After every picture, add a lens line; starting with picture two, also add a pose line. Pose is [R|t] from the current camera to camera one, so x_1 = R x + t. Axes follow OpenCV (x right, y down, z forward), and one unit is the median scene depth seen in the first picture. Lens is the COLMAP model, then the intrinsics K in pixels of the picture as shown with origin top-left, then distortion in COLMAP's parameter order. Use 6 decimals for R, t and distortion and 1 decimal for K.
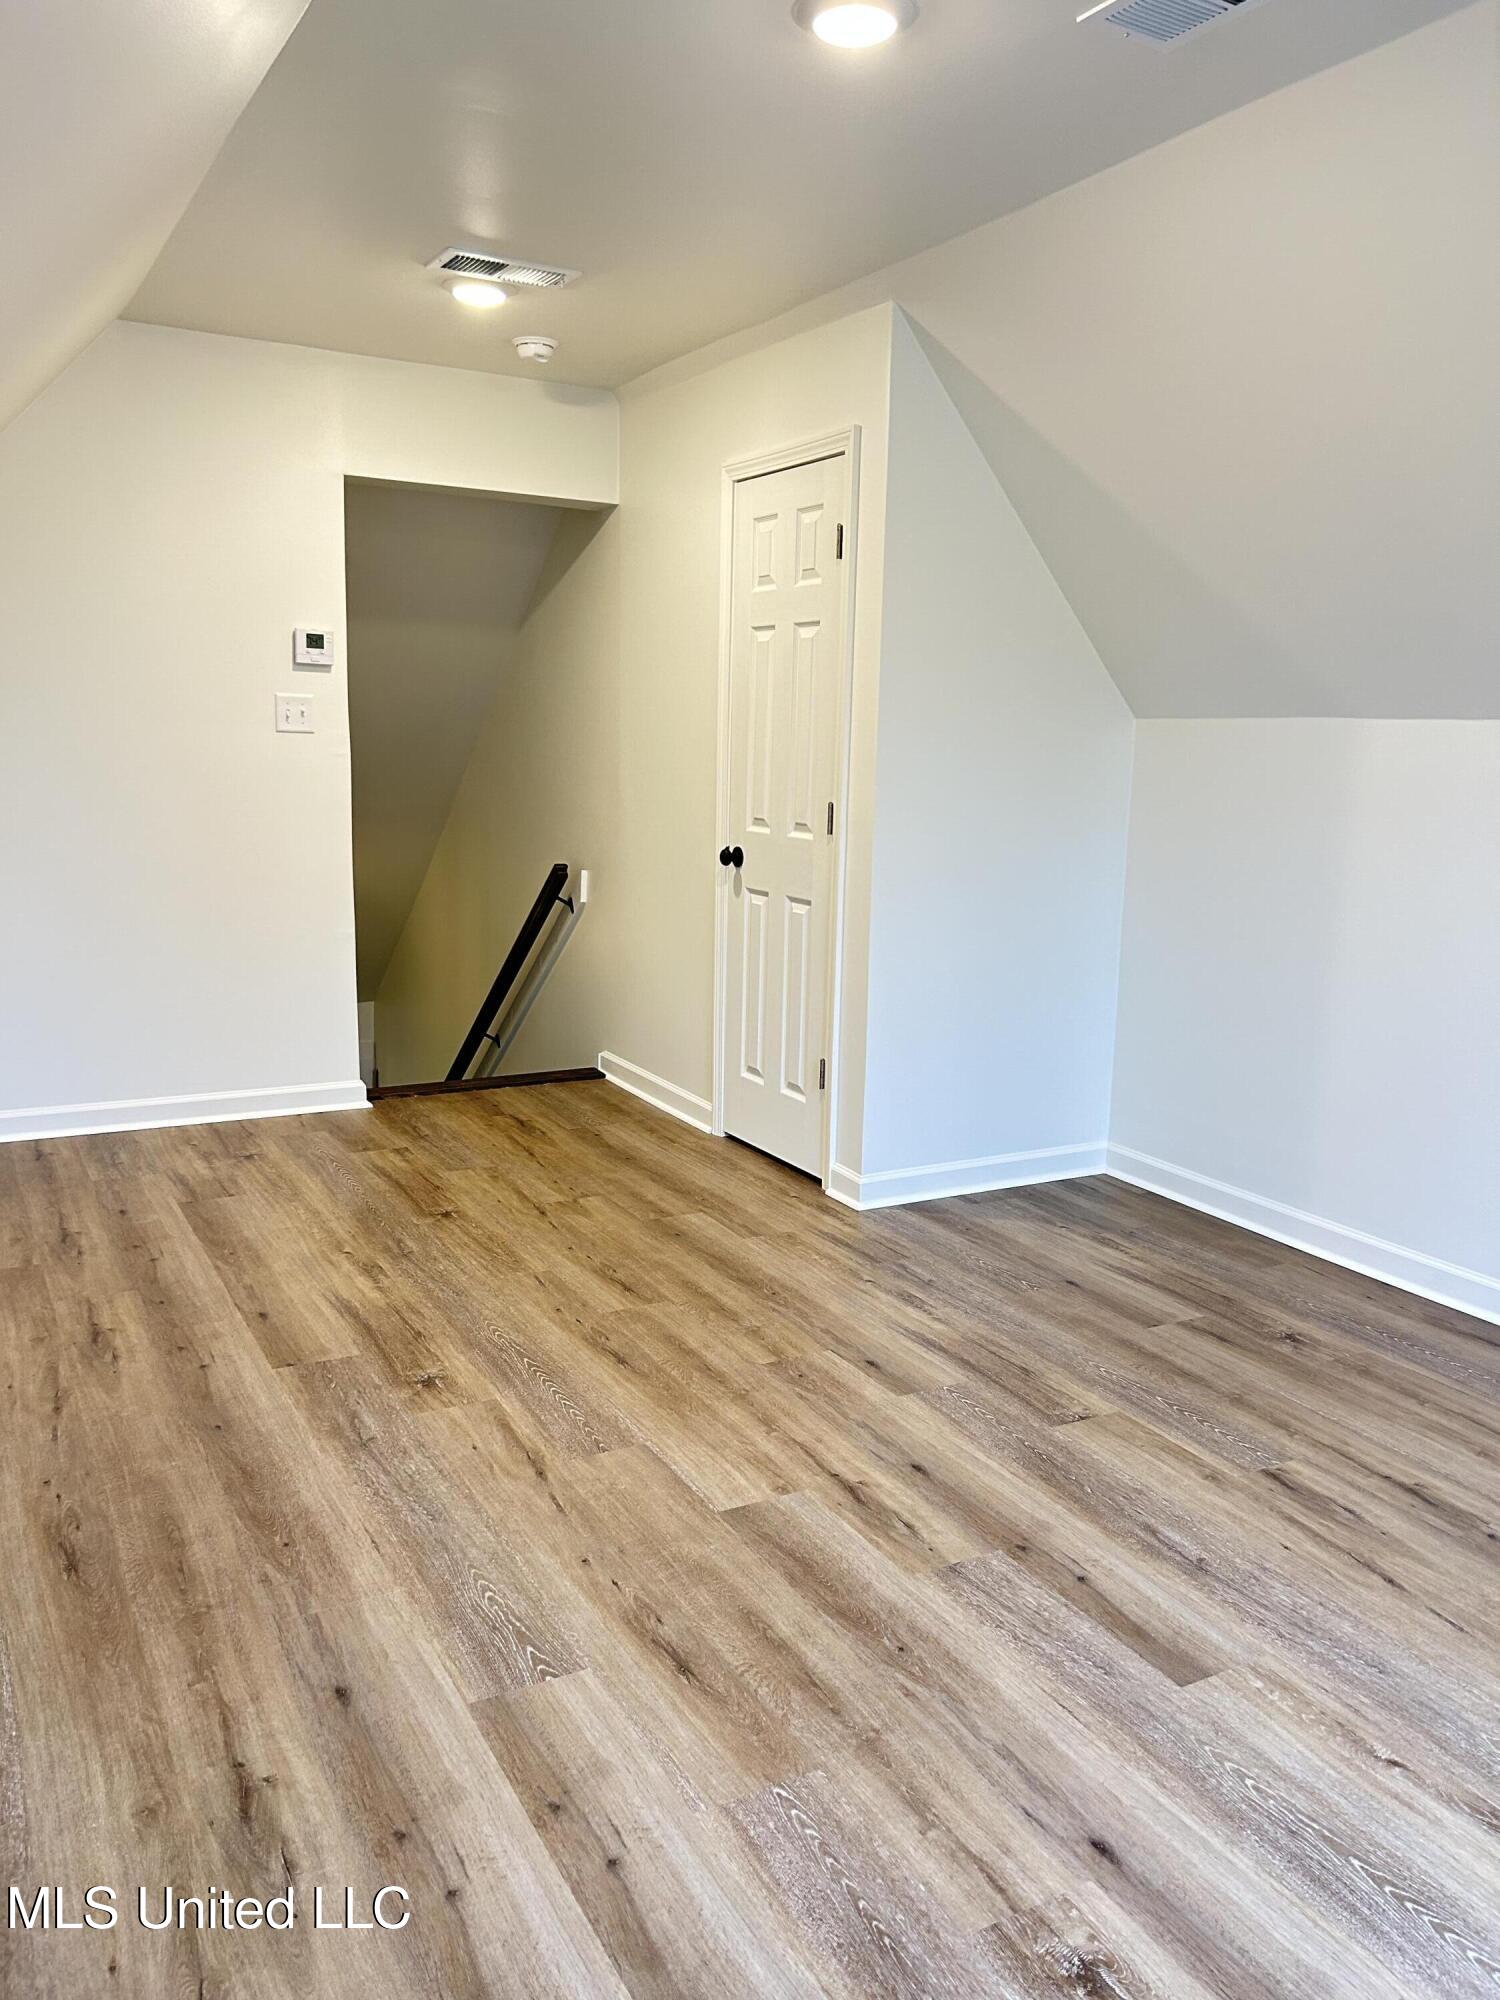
lens RADIAL K [[1507.7, 0, 754.9], [0, 1507.7, 998.2], [0, 0, 1]] dist [0.054160, -0.058646]
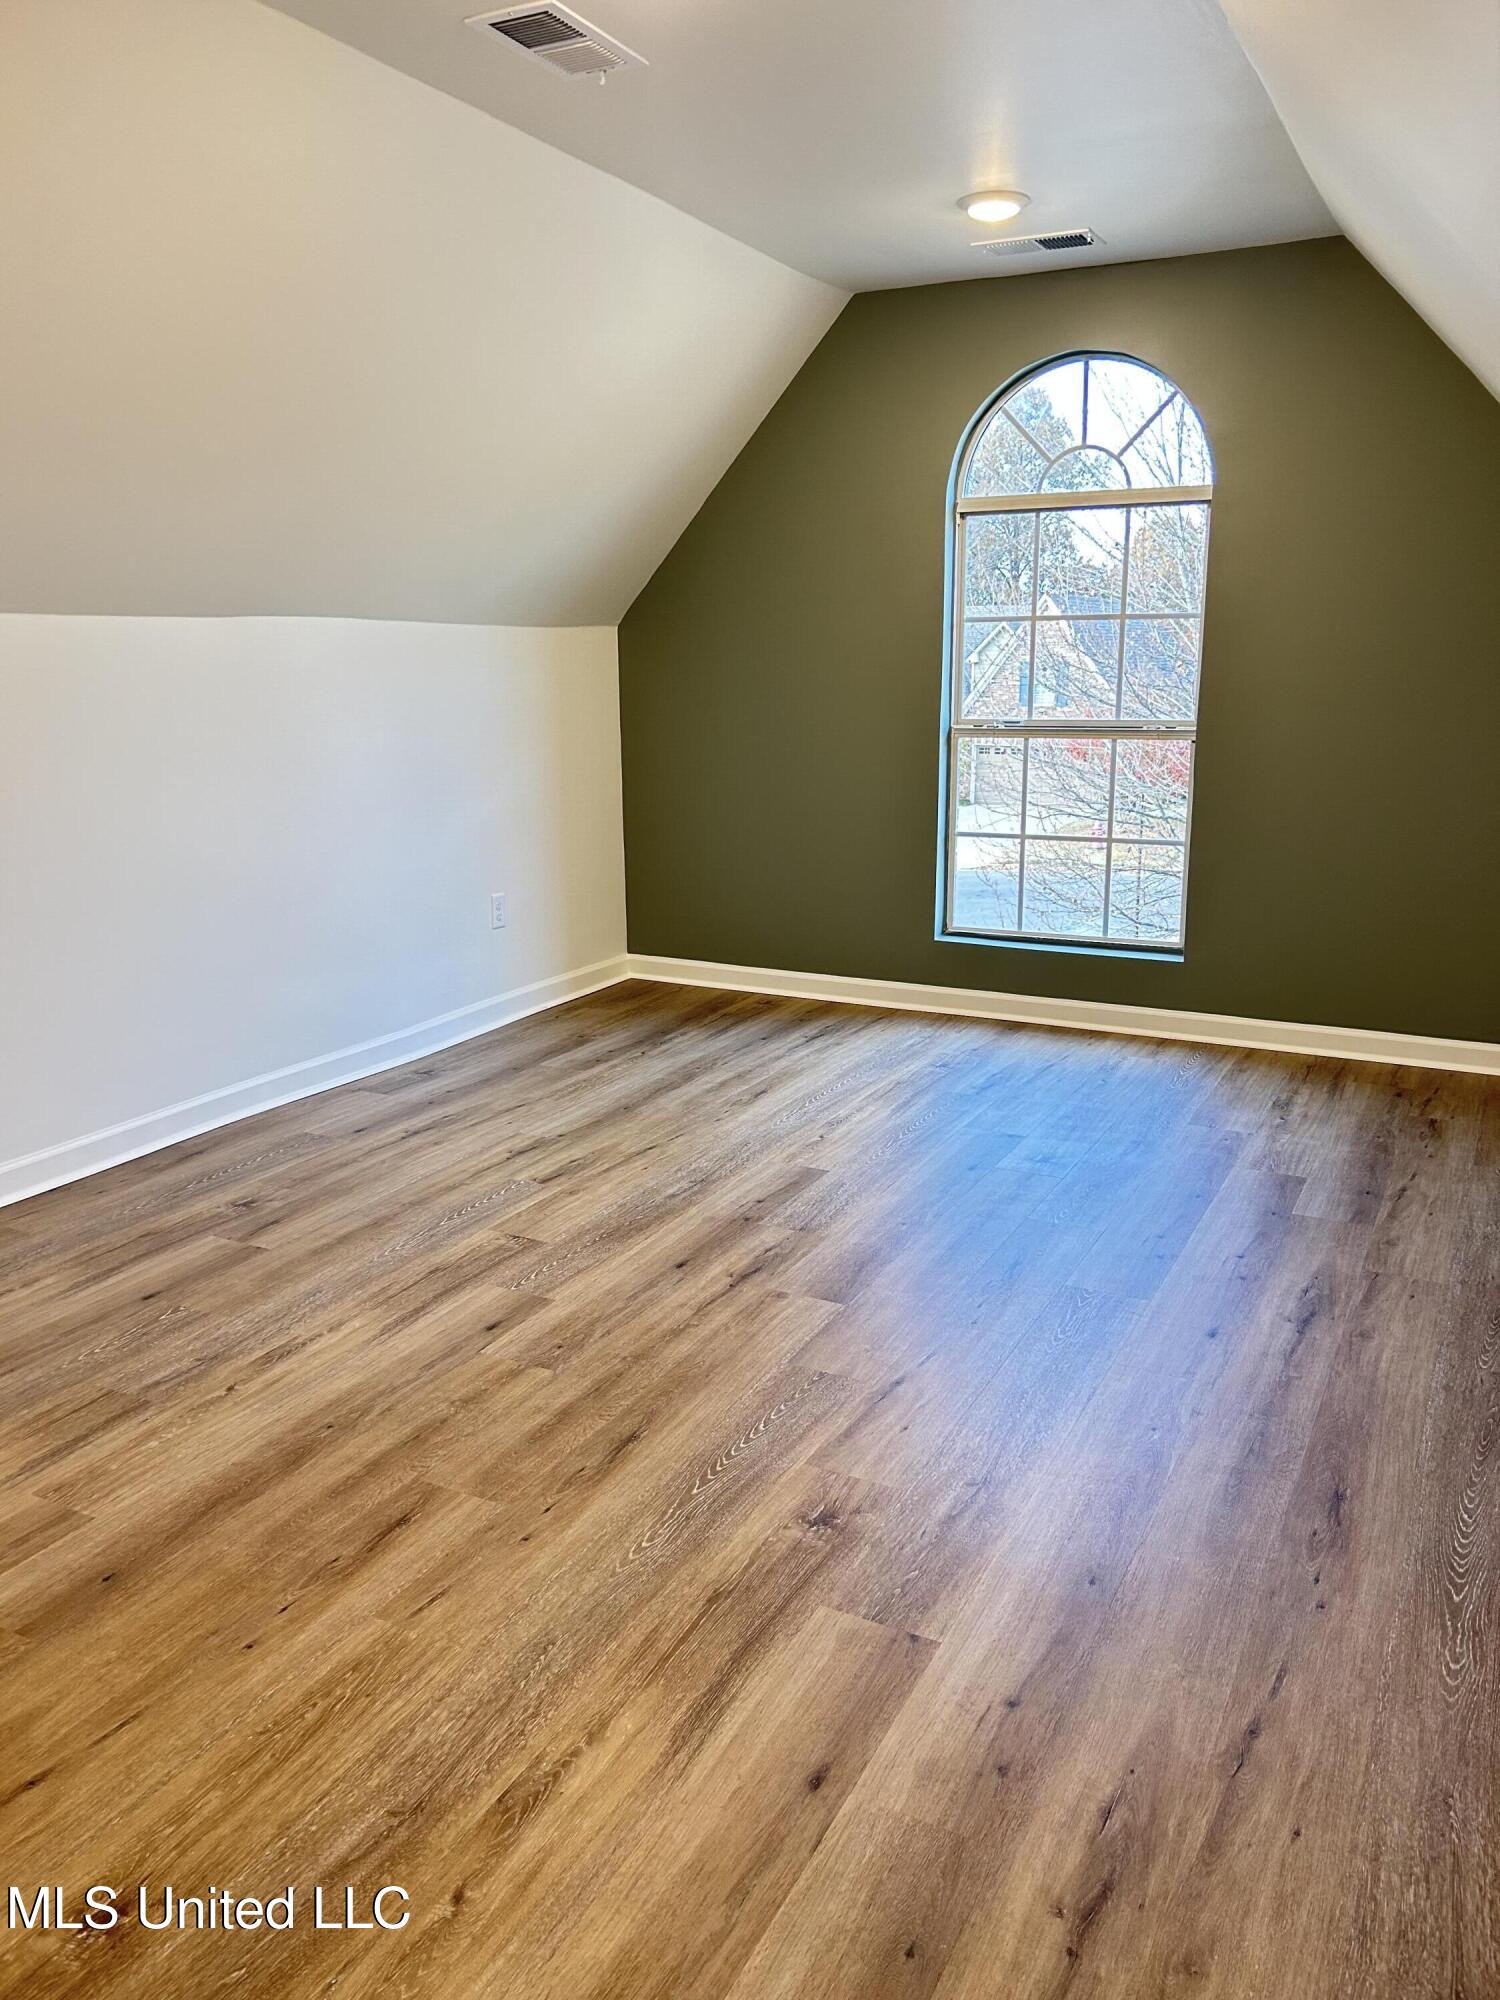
lens RADIAL K [[1507.7, 0, 754.9], [0, 1507.7, 998.2], [0, 0, 1]] dist [0.054160, -0.058646]
pose [[-0.554542, -0.213442, 0.804317, -0.765023], [0.129115, 0.932772, 0.336549, -0.254923], [-0.822078, 0.290480, -0.489703, 1.348102]]
